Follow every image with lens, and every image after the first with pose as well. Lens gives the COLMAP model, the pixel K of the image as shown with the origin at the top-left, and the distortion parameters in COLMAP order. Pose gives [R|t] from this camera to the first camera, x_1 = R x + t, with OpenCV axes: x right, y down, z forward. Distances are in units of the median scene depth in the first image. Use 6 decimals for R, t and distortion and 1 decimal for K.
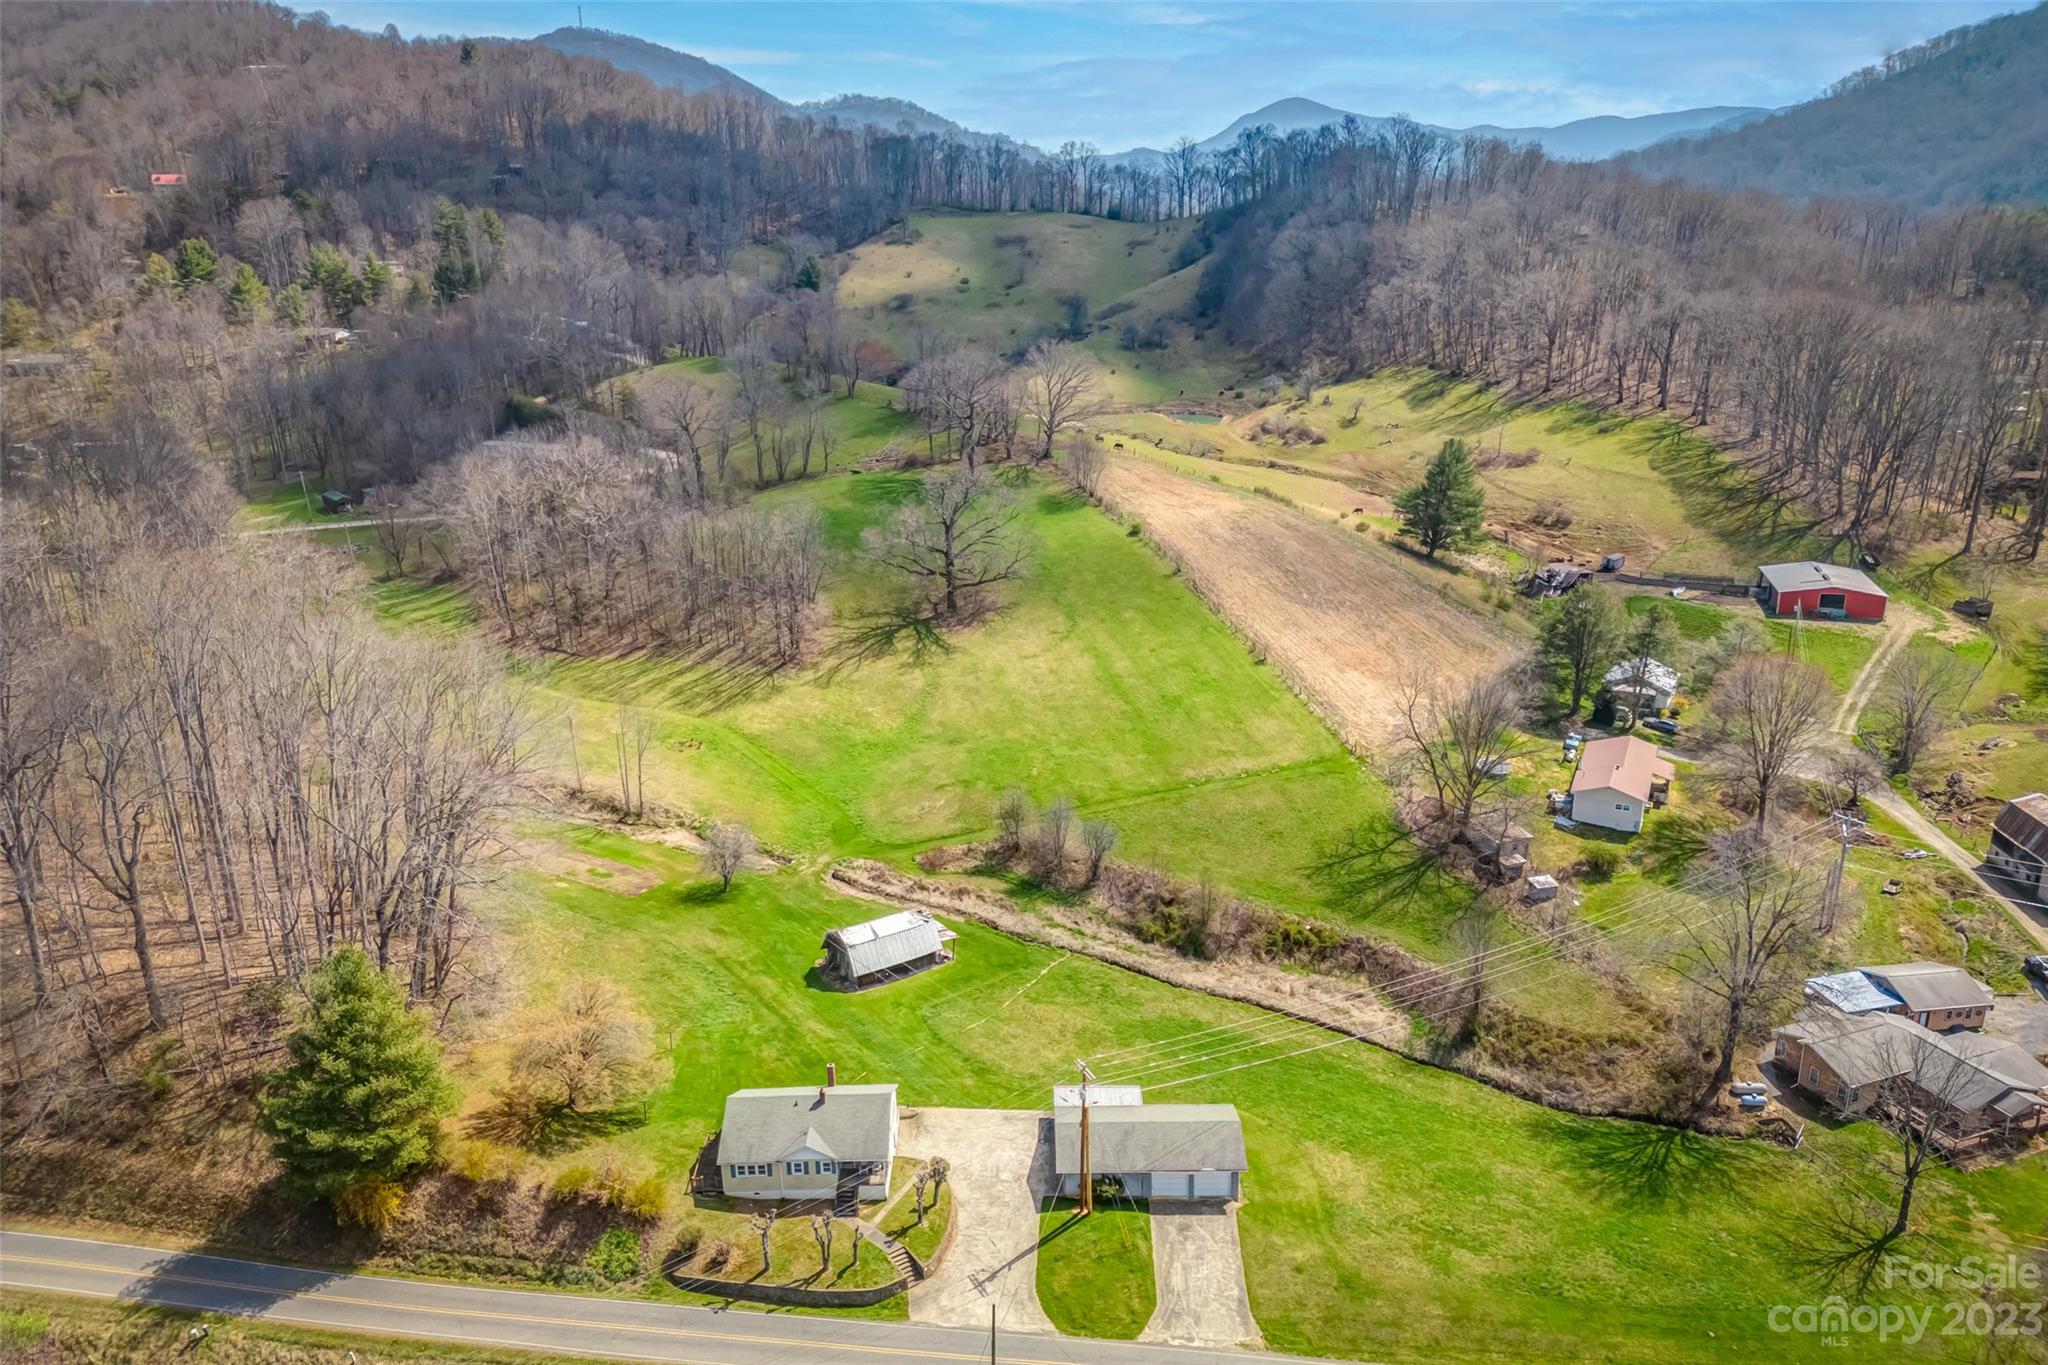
lens RADIAL K [[1426.2, 0, 1024.0], [0, 1426.2, 682.5], [0, 0, 1]] dist [0.078431, -0.078850]
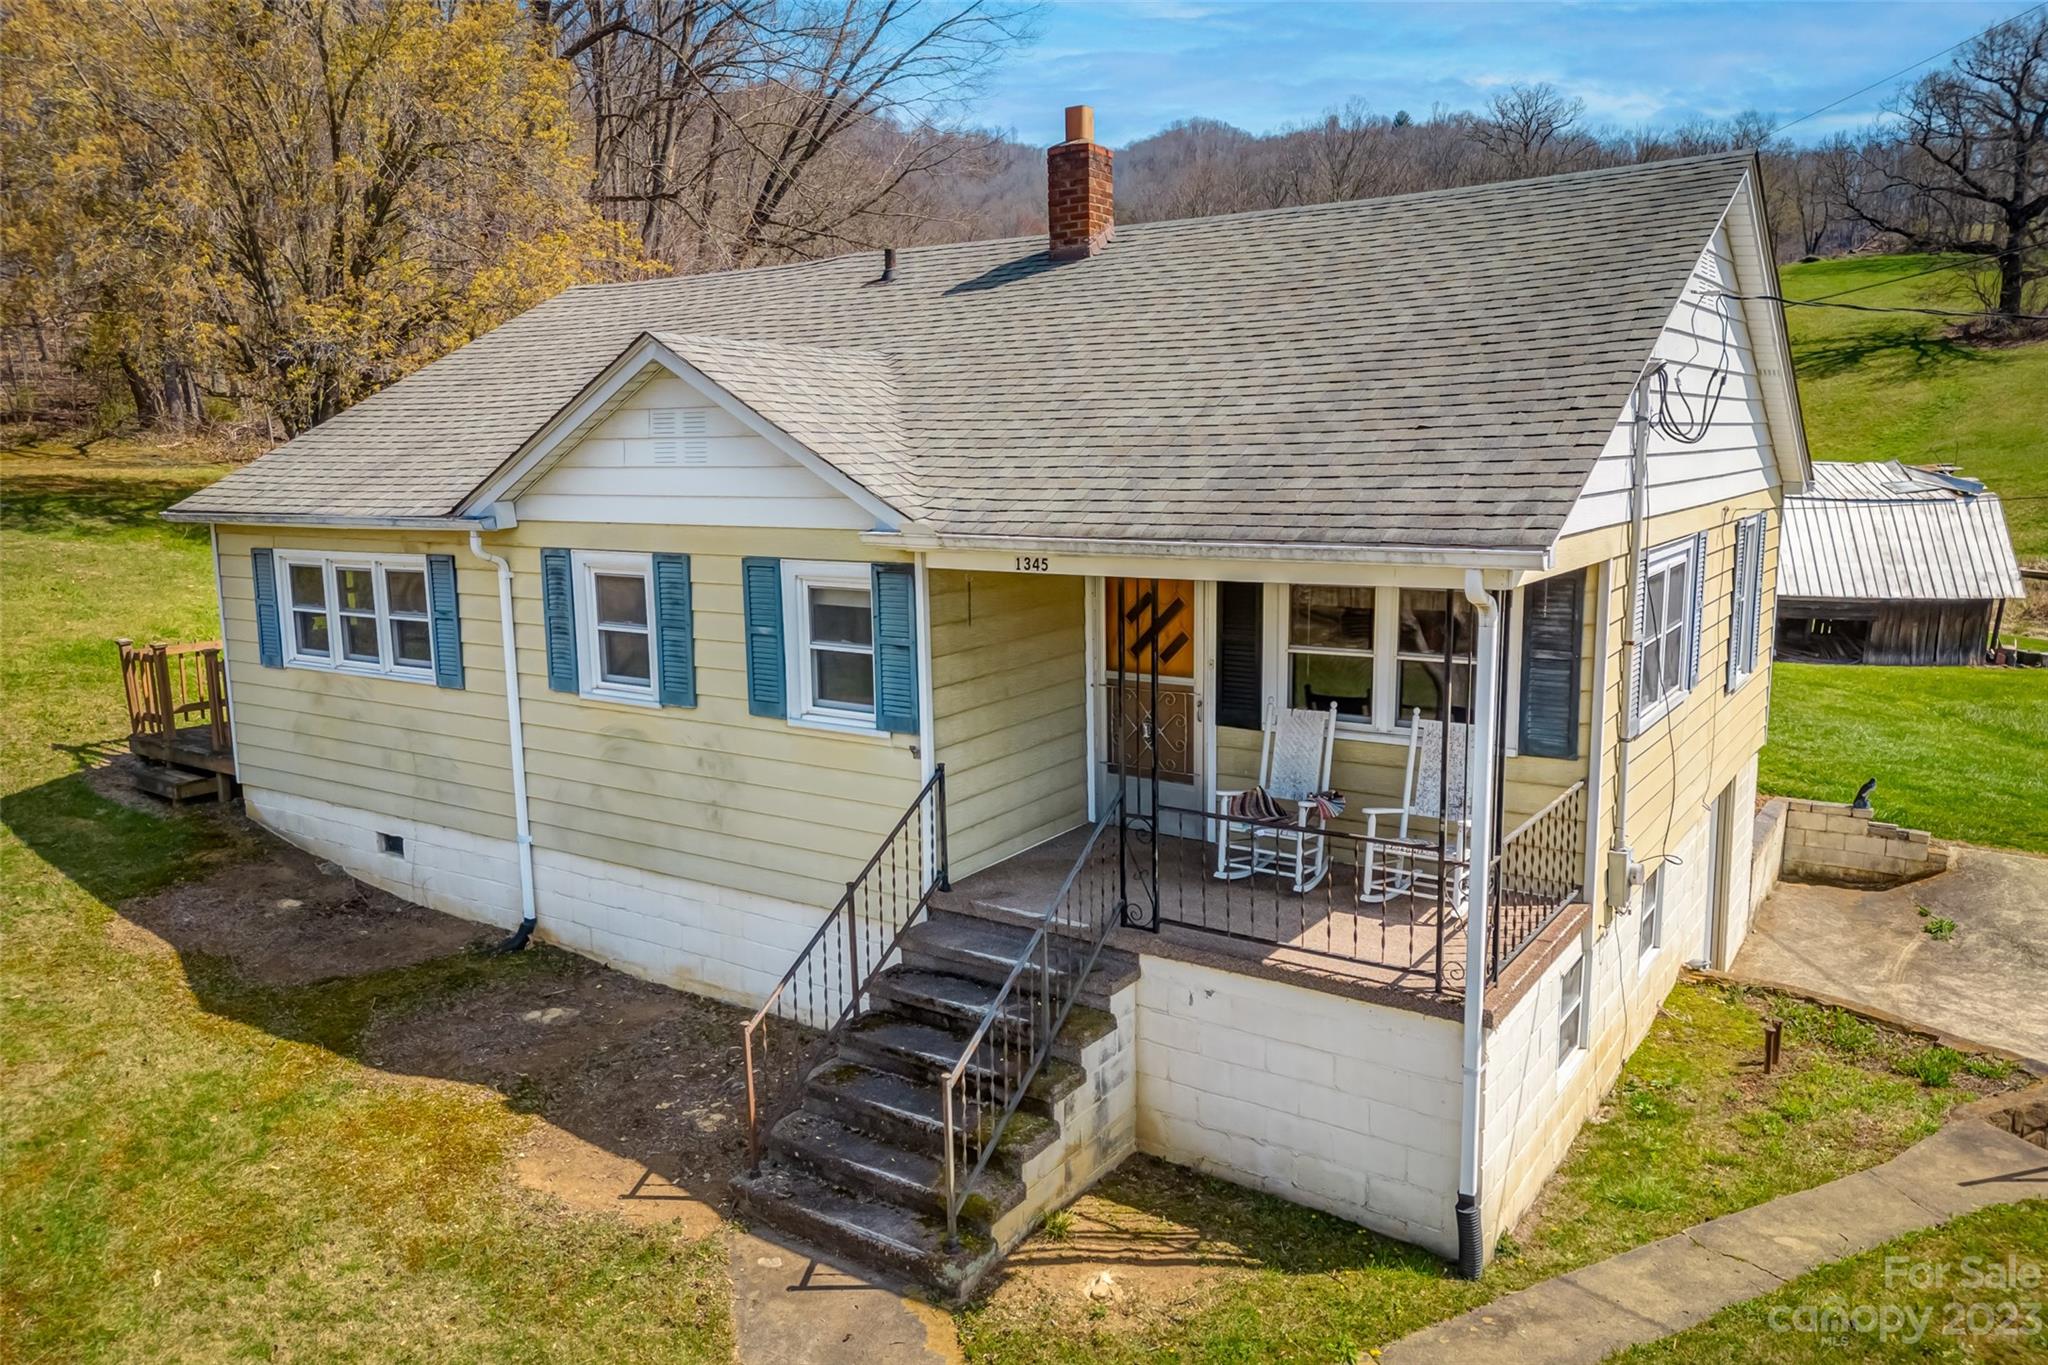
lens RADIAL K [[1426.2, 0, 1024.0], [0, 1426.2, 682.5], [0, 0, 1]] dist [0.078431, -0.078850]
pose [[0.822785, 0.104750, -0.558616, -0.068810], [-0.176665, 0.981317, -0.076196, 0.303104], [0.540198, 0.161381, 0.825919, 0.823596]]
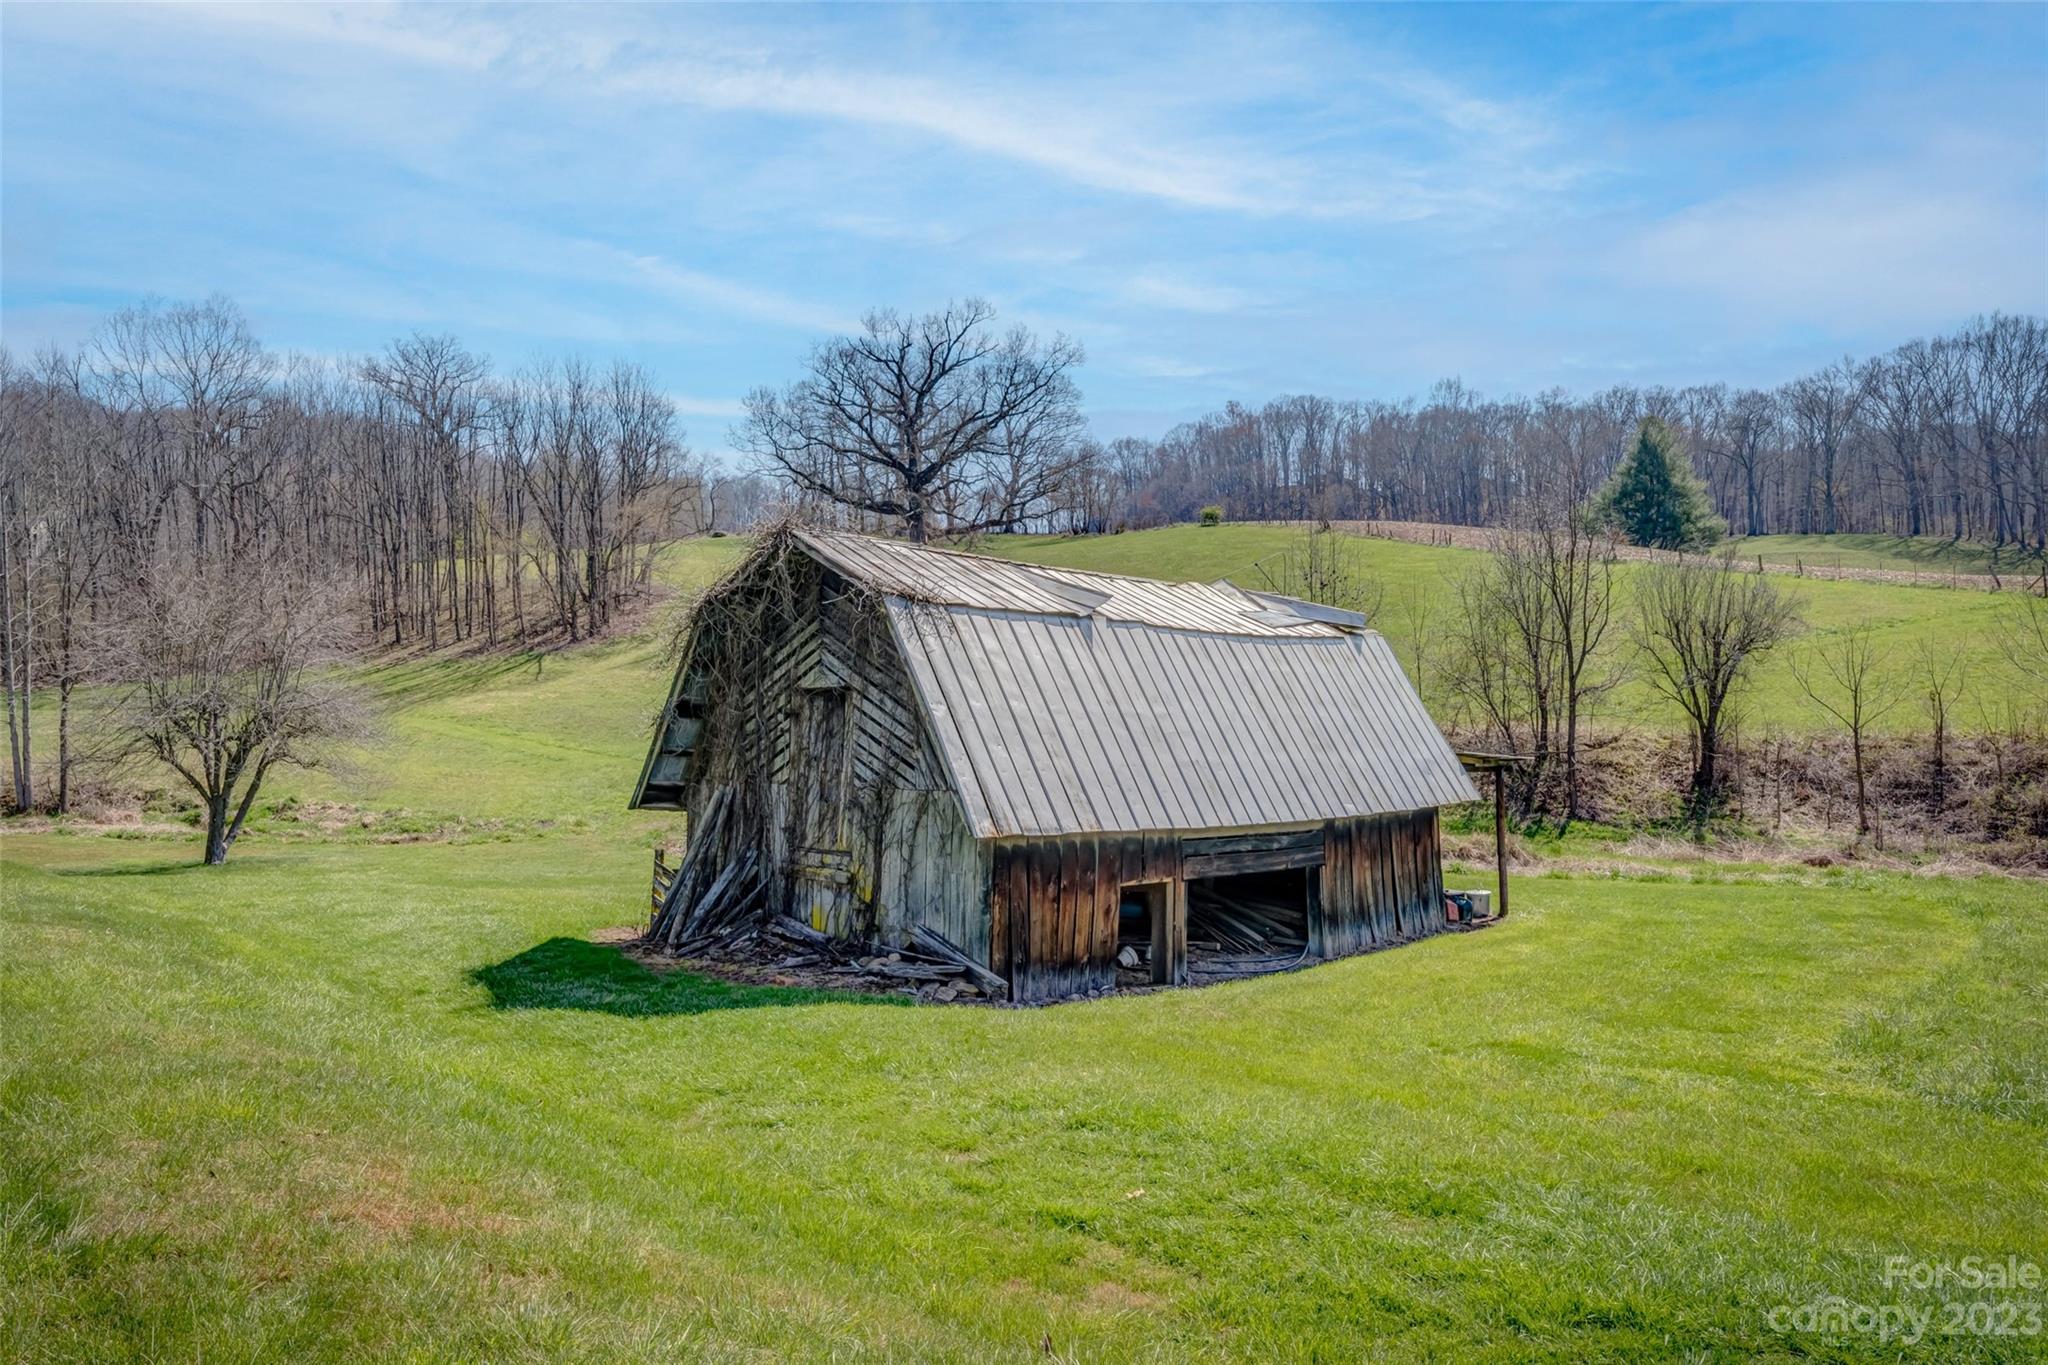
lens RADIAL K [[1345.5, 0, 1015.8], [0, 1345.5, 696.8], [0, 0, 1]] dist [0.005131, 0.000825]
pose [[0.991611, -0.018593, 0.127915, -0.145830], [0.057438, 0.949910, -0.307199, 0.258901], [-0.115796, 0.311969, 0.943009, 1.042104]]
